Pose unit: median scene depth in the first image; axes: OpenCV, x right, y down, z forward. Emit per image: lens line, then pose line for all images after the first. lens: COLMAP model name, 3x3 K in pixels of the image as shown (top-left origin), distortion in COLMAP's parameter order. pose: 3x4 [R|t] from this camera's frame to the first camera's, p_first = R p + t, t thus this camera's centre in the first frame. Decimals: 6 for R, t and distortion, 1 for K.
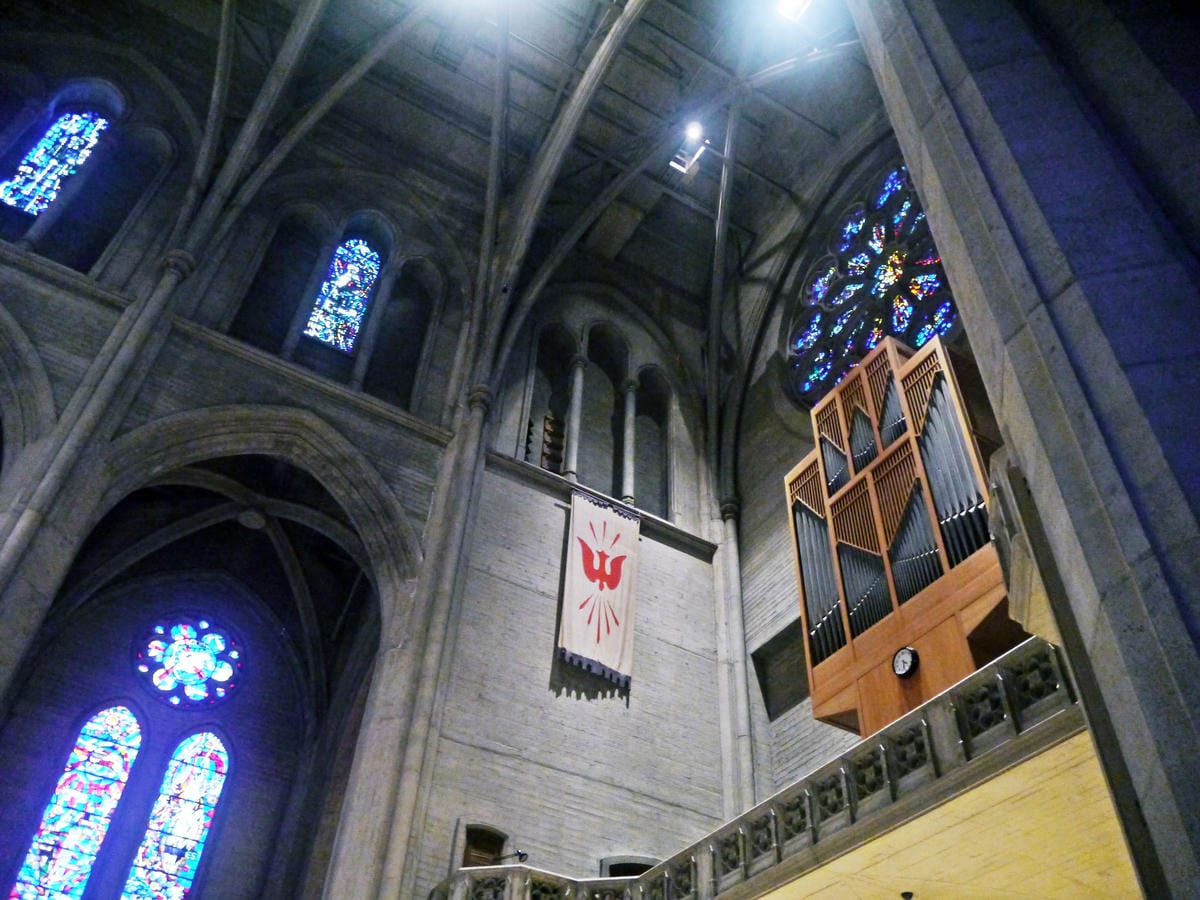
lens RADIAL K [[1005.0, 0, 600.6], [0, 1005.0, 446.2], [0, 0, 1]] dist [-0.072808, 0.043293]
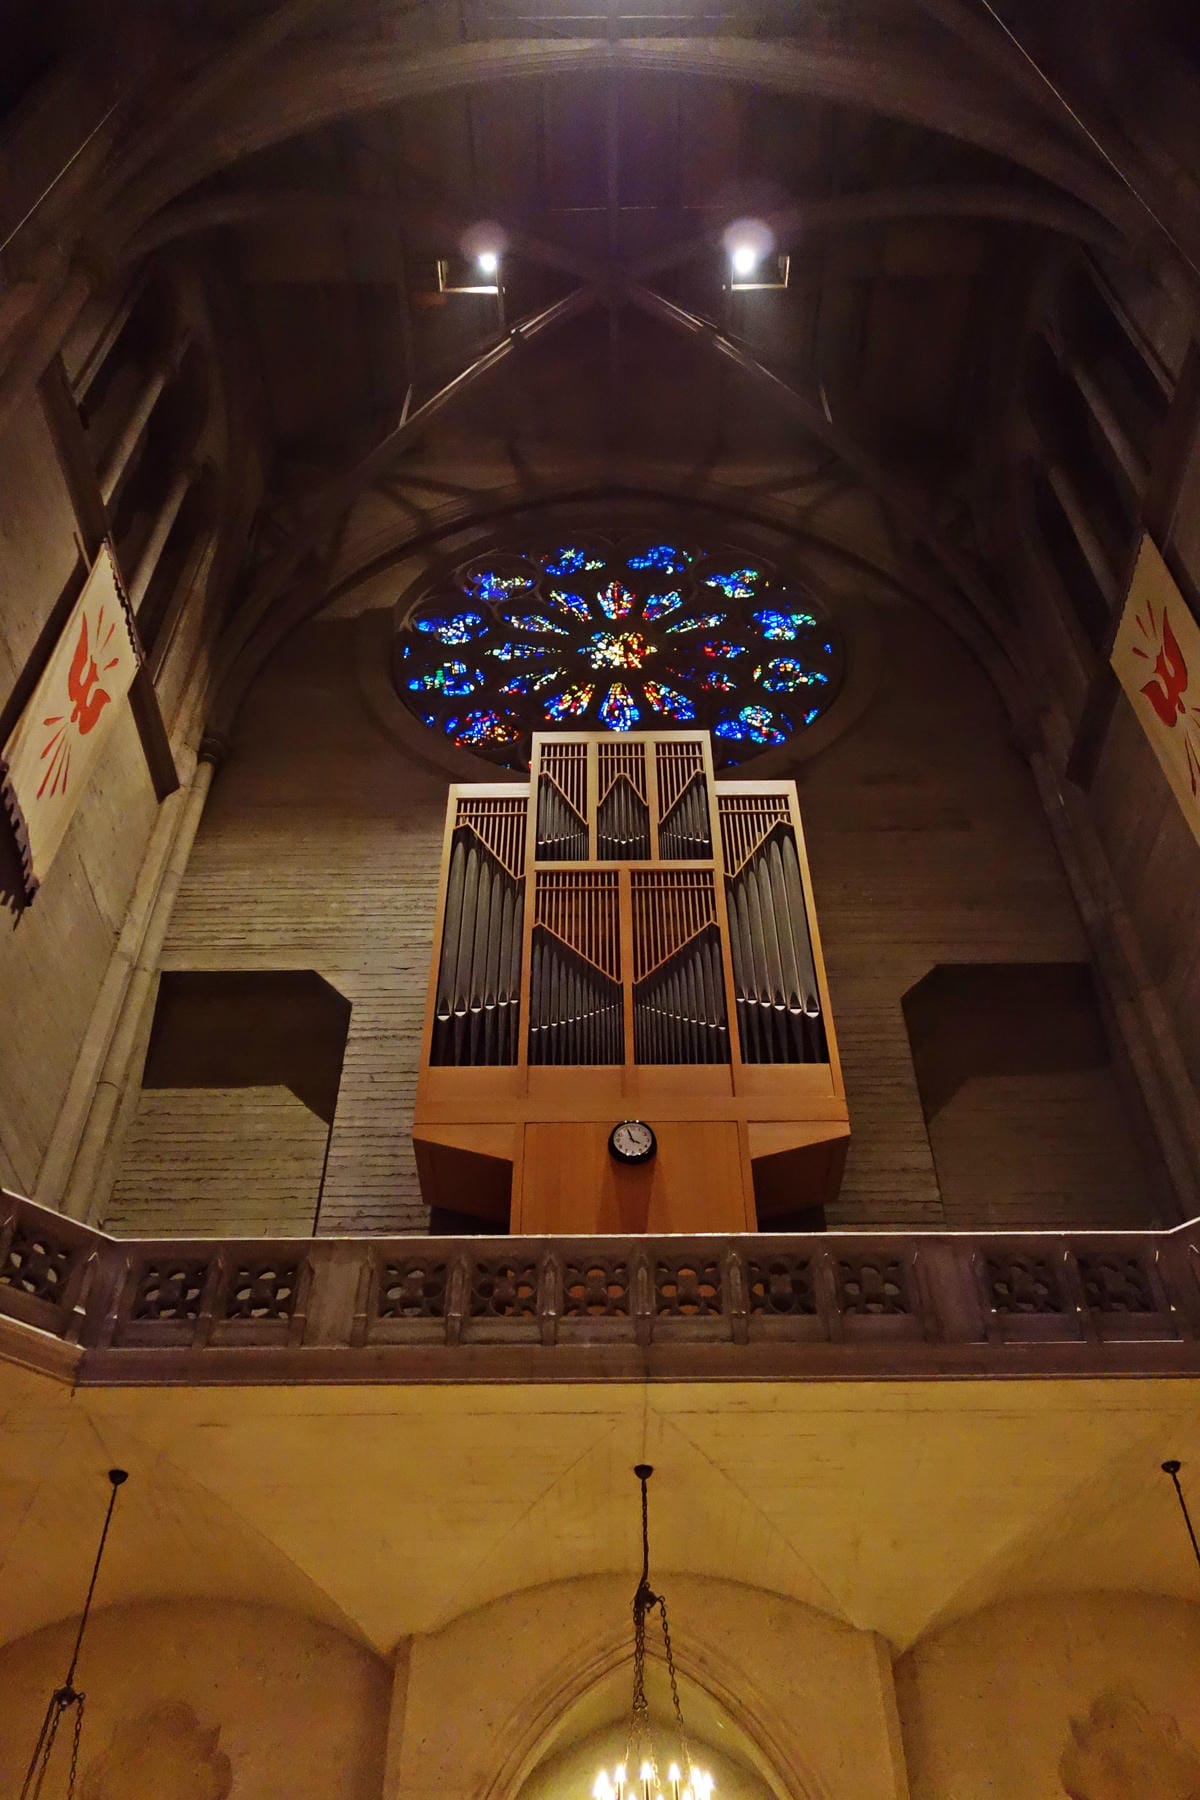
lens RADIAL K [[1424.3, 0, 595.9], [0, 1424.3, 901.6], [0, 0, 1]] dist [0.005321, -0.010073]
pose [[0.510449, 0.581298, 0.633667, -0.326469], [-0.587264, 0.773946, -0.236915, 0.273736], [-0.628143, -0.251196, 0.736435, 0.299095]]
